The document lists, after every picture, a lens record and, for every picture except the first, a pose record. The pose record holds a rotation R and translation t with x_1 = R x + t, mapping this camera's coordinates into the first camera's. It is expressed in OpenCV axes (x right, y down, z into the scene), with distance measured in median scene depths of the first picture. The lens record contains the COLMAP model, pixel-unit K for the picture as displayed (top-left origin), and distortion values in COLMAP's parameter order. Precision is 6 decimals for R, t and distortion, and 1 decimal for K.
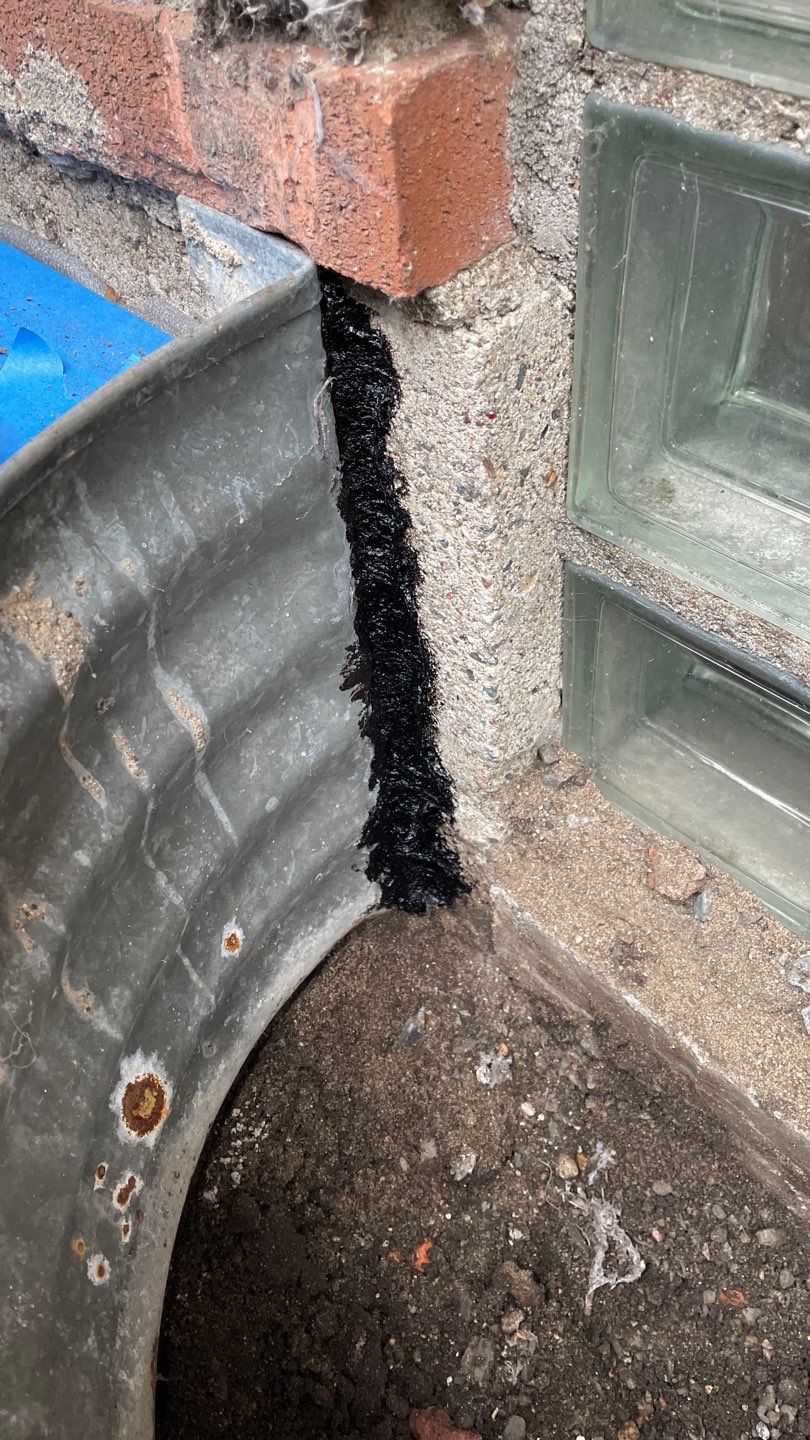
lens RADIAL K [[1018.2, 0, 398.1], [0, 1018.2, 722.6], [0, 0, 1]] dist [0.002734, -0.006851]
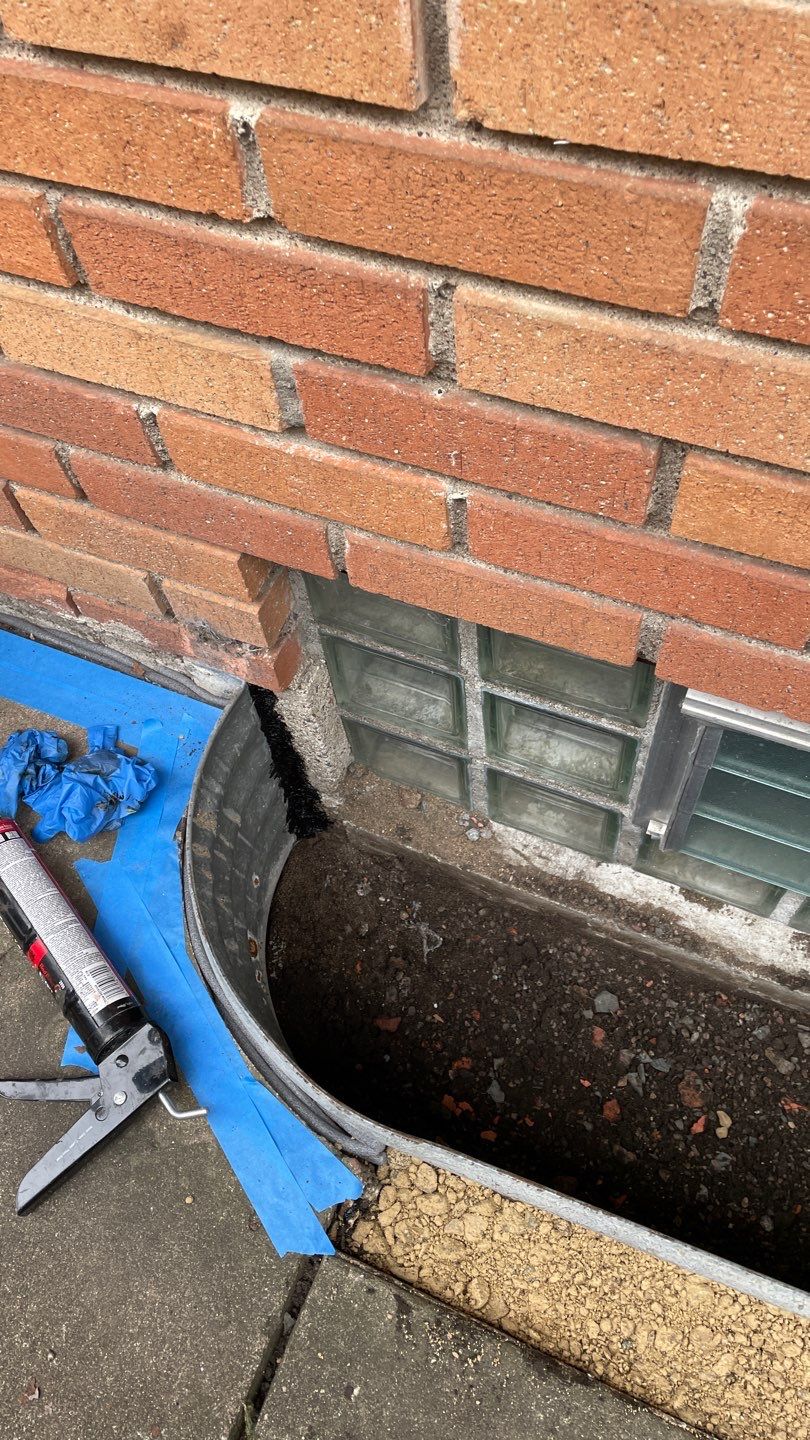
lens RADIAL K [[1018.2, 0, 408.0], [0, 1018.2, 716.2], [0, 0, 1]] dist [0.002734, -0.006851]
pose [[0.928978, -0.310639, 0.201254, -0.179367], [0.270909, 0.941137, 0.202162, -0.536595], [-0.252207, -0.133282, 0.958451, -1.362585]]
